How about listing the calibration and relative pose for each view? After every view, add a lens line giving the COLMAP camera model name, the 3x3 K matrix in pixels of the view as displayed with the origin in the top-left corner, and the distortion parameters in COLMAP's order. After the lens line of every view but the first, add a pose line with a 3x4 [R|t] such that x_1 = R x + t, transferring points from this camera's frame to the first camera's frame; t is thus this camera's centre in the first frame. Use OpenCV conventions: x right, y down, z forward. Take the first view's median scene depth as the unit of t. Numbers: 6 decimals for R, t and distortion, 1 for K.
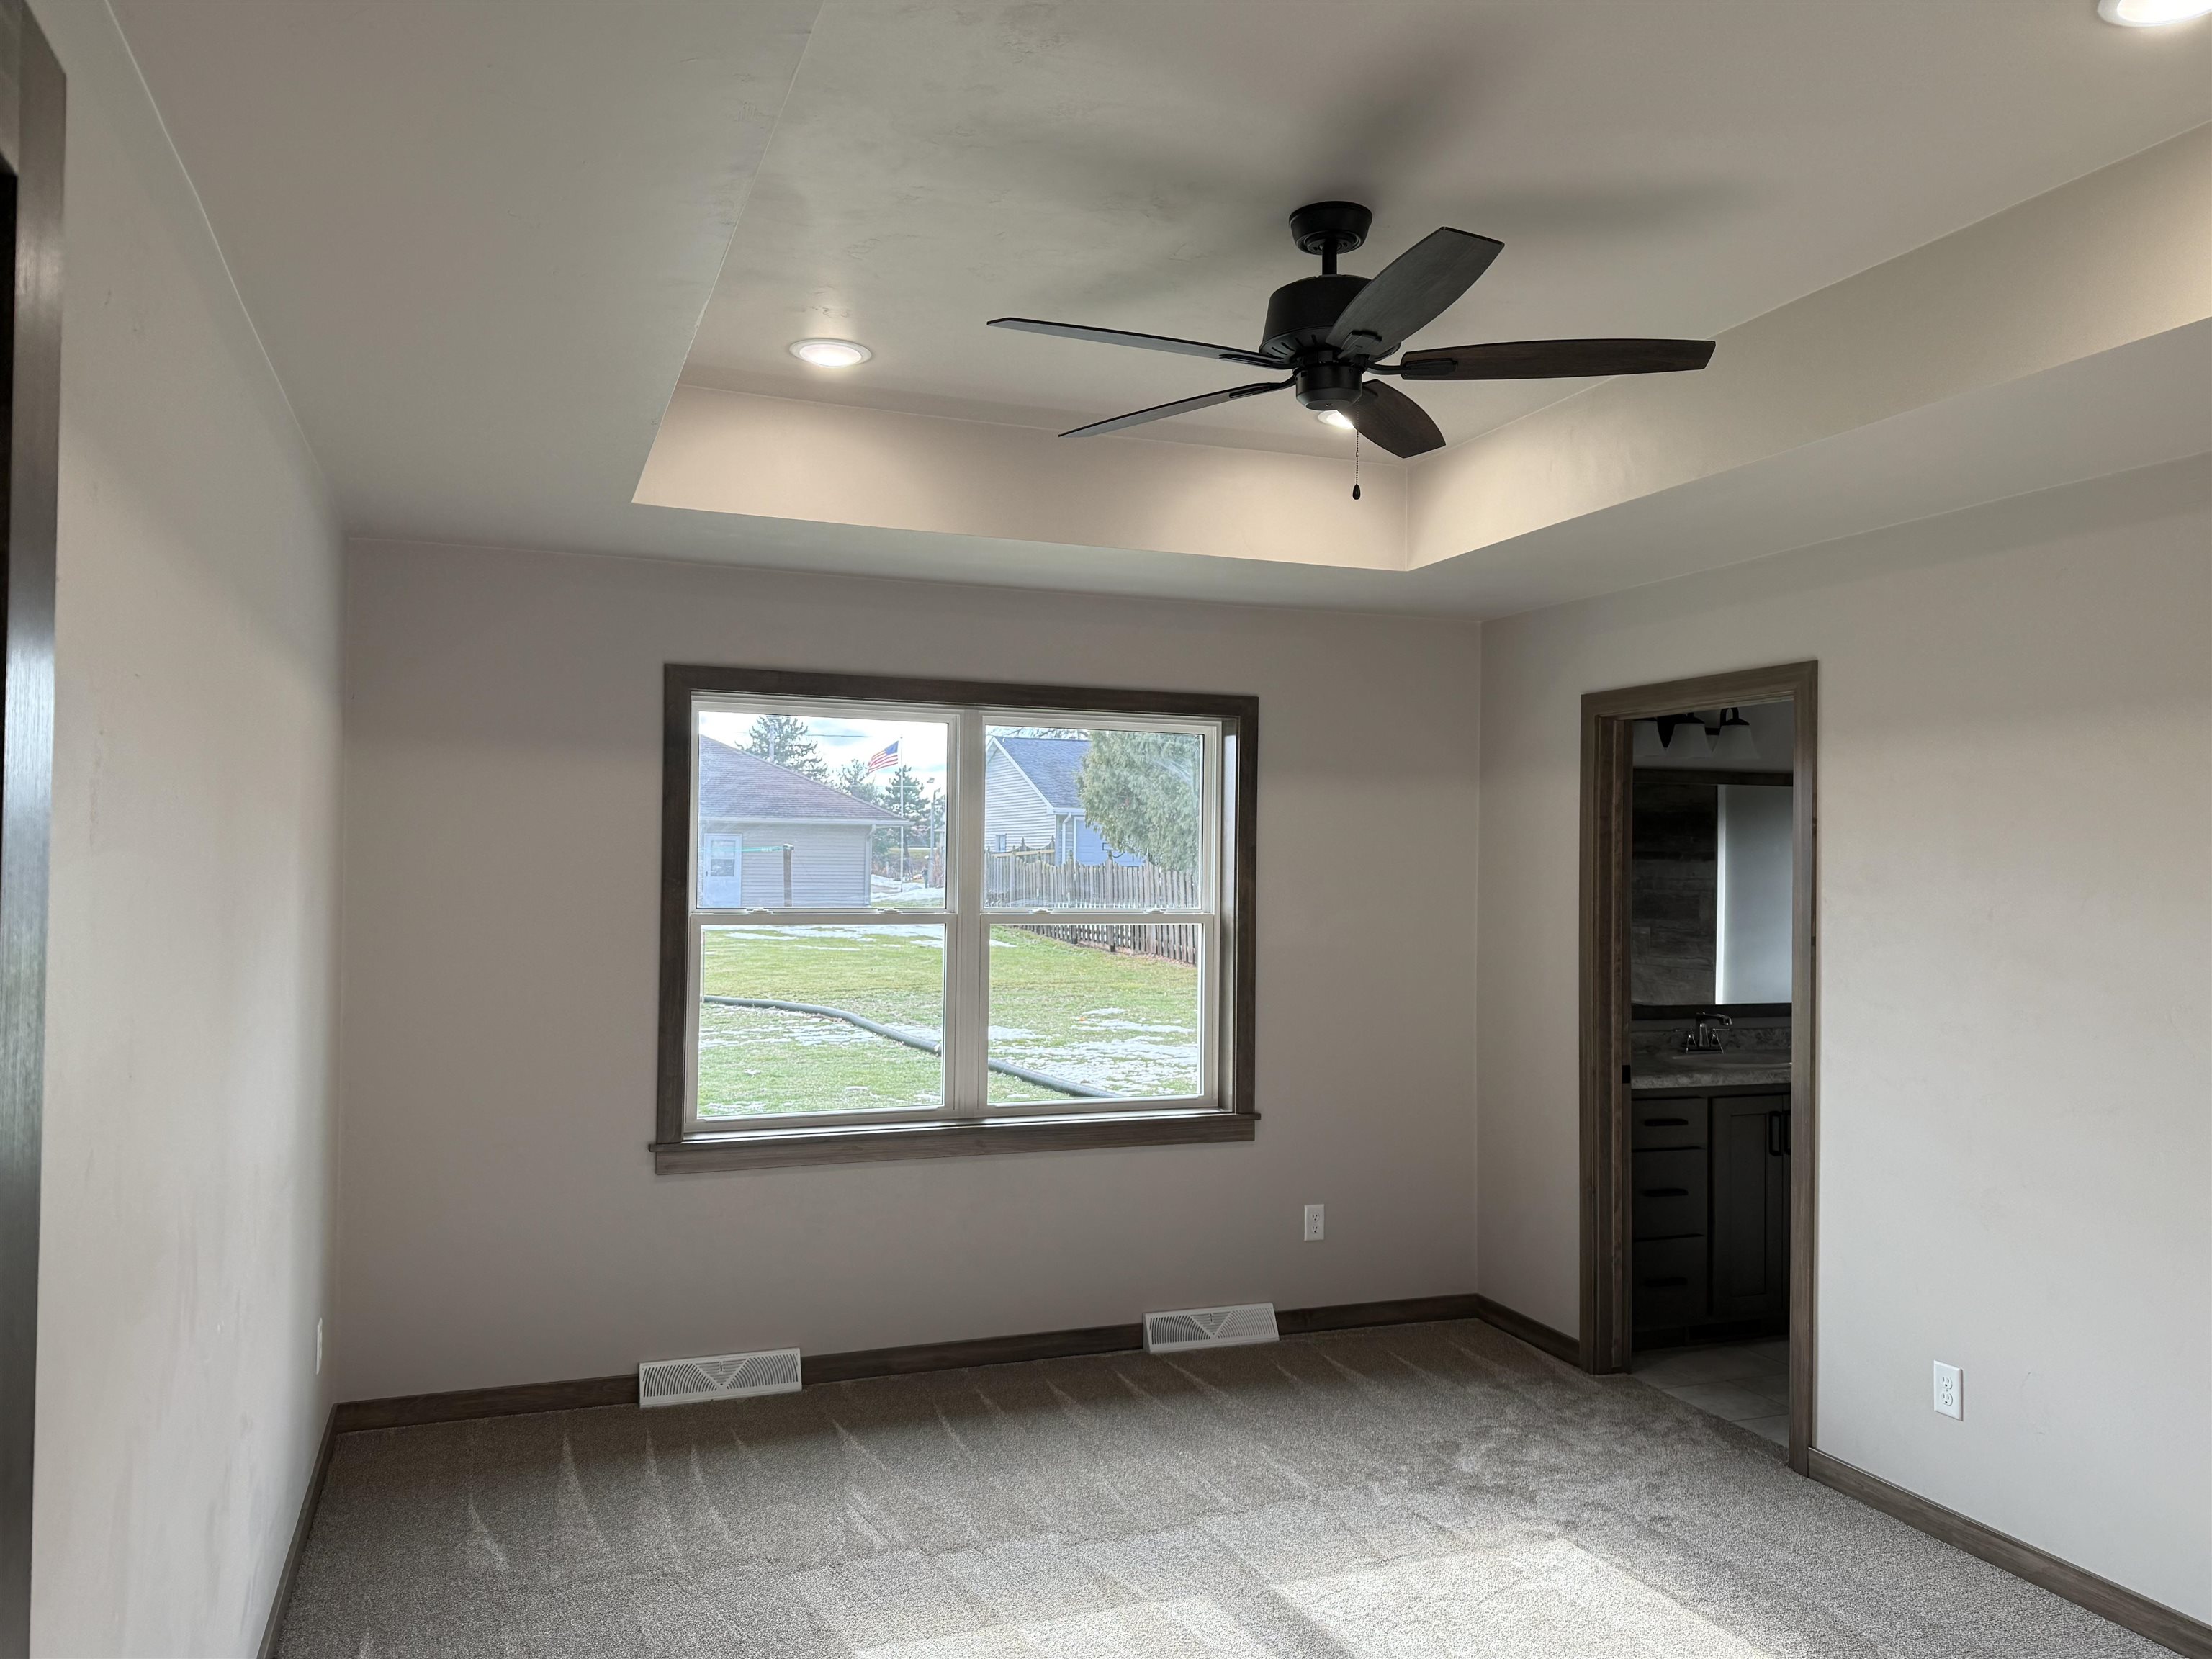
lens RADIAL K [[1672.3, 0, 1103.7], [0, 1672.3, 839.2], [0, 0, 1]] dist [0.024529, -0.010262]
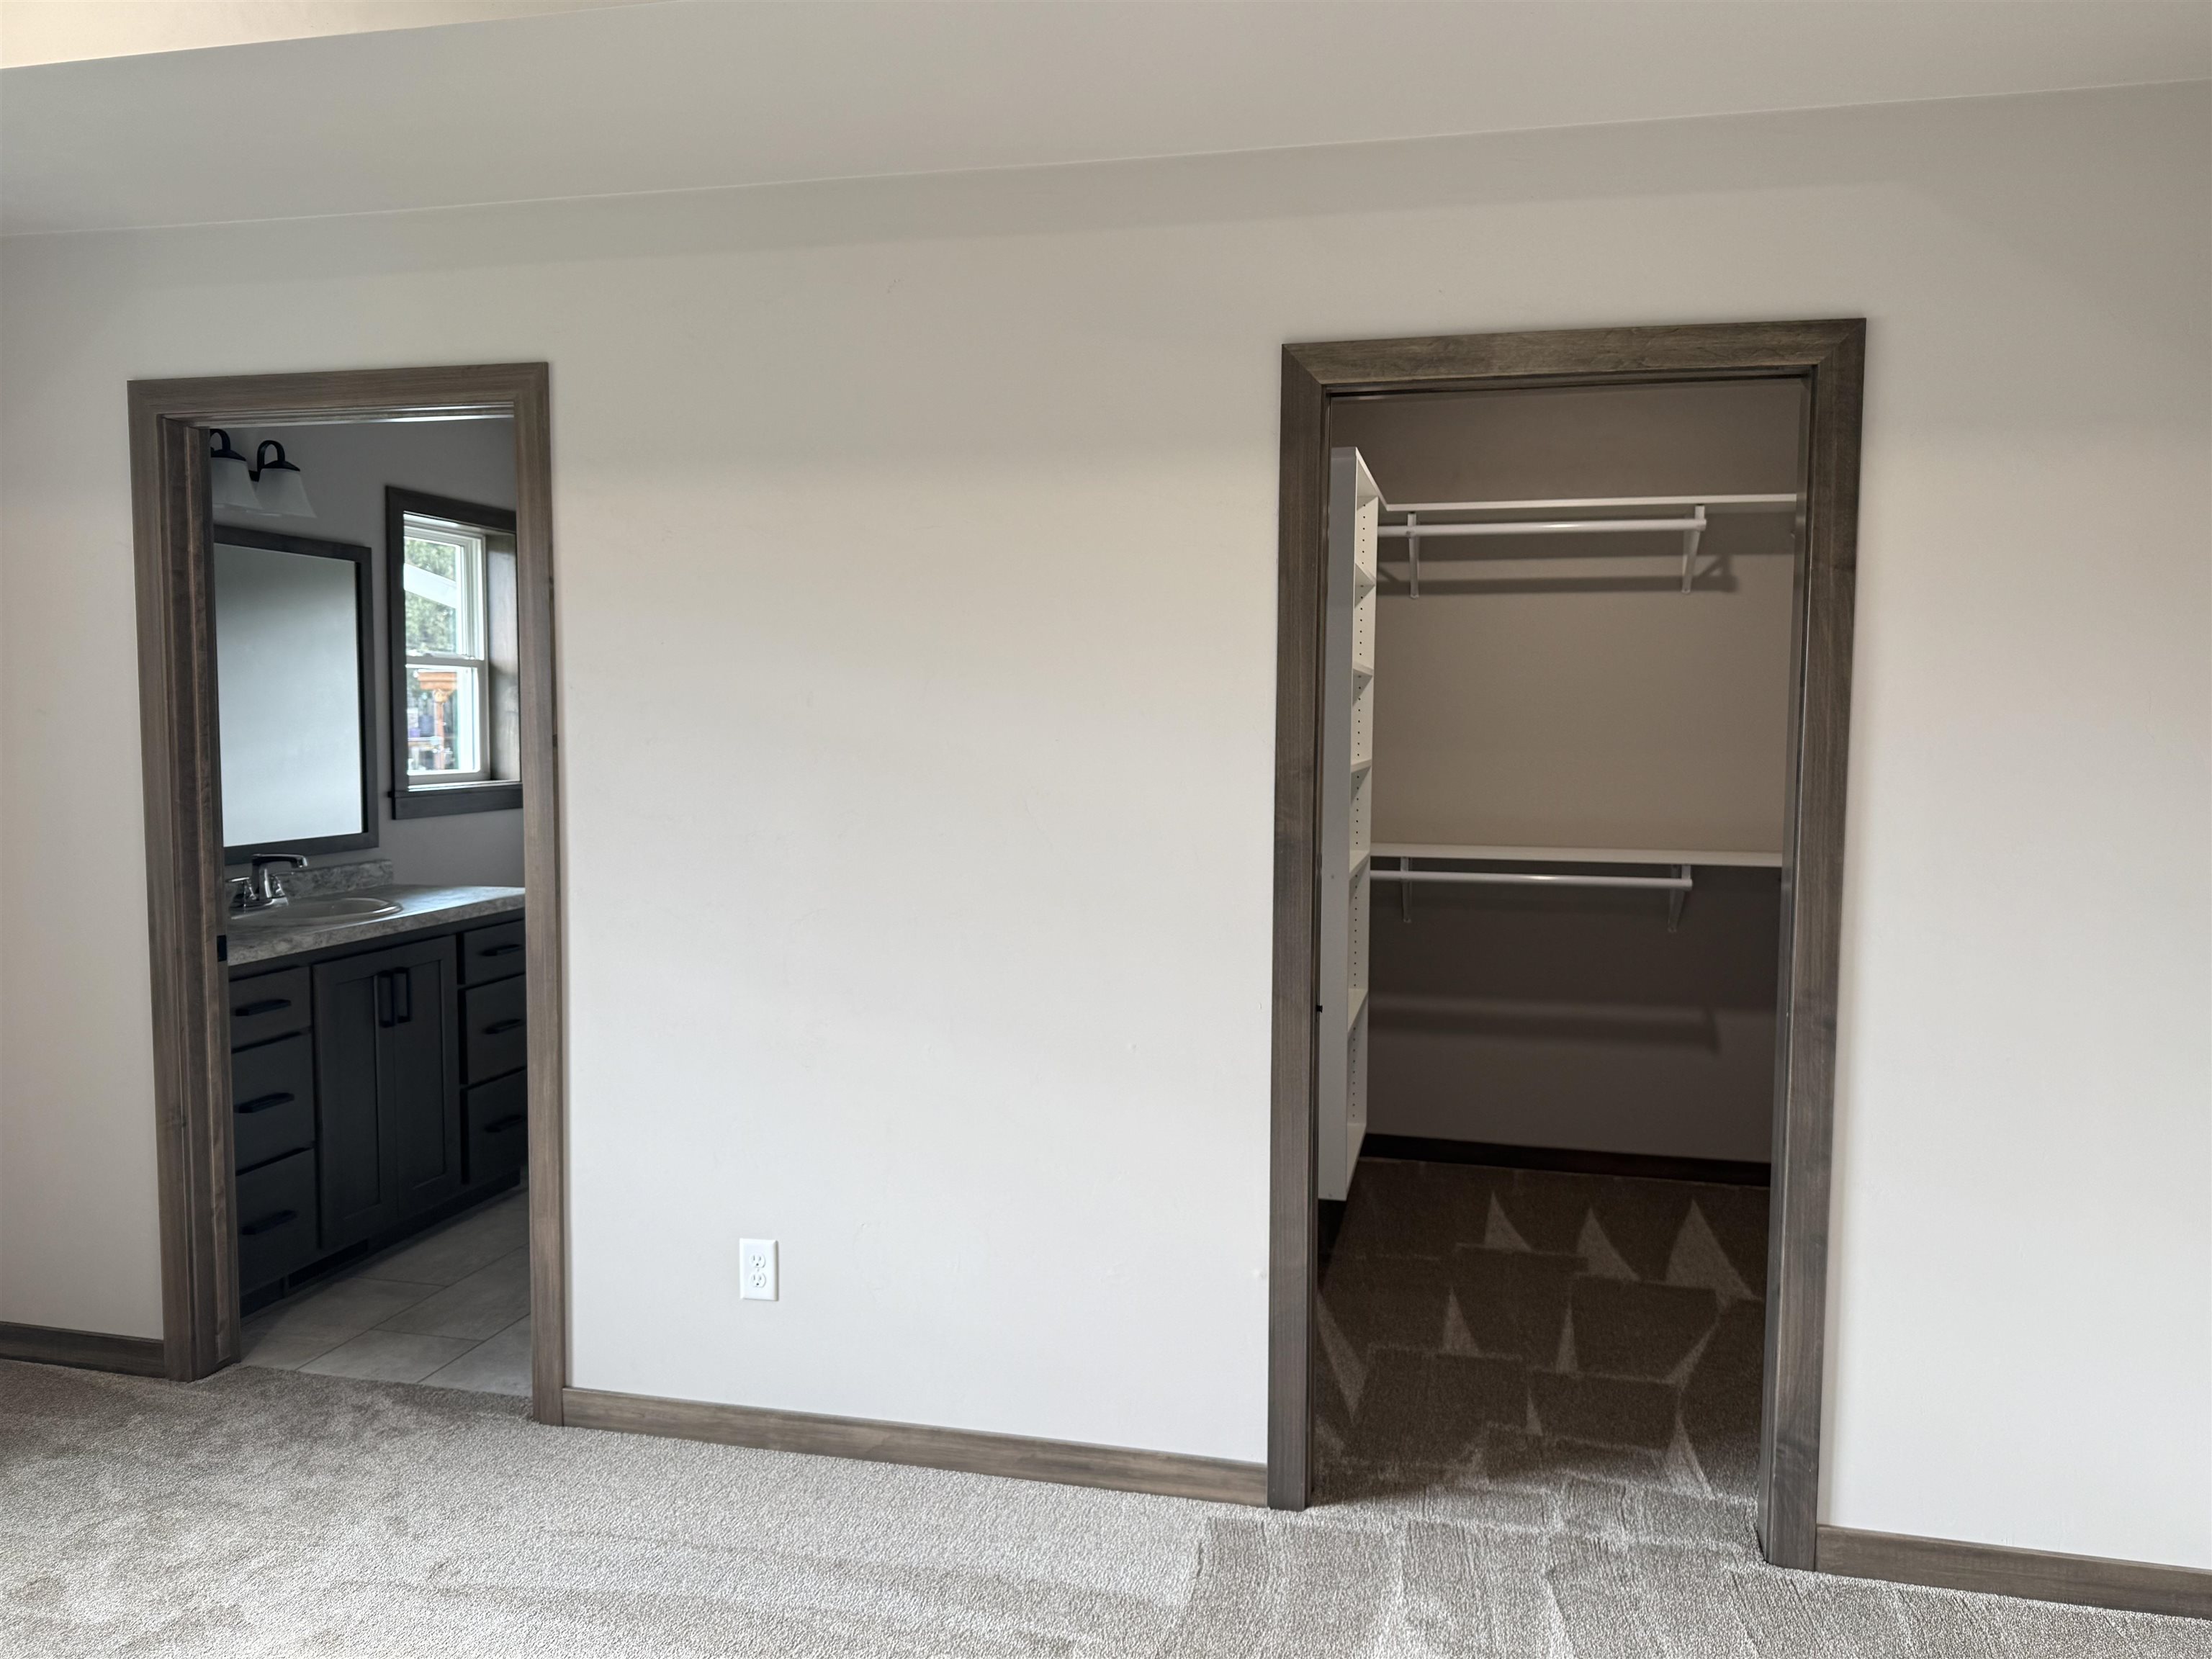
lens RADIAL K [[1672.3, 0, 1099.2], [0, 1672.3, 833.7], [0, 0, 1]] dist [0.024529, -0.010262]
pose [[0.564146, -0.070101, 0.822694, -0.059808], [-0.007948, 0.995882, 0.090309, 0.029848], [-0.825637, -0.057487, 0.561265, 0.341772]]
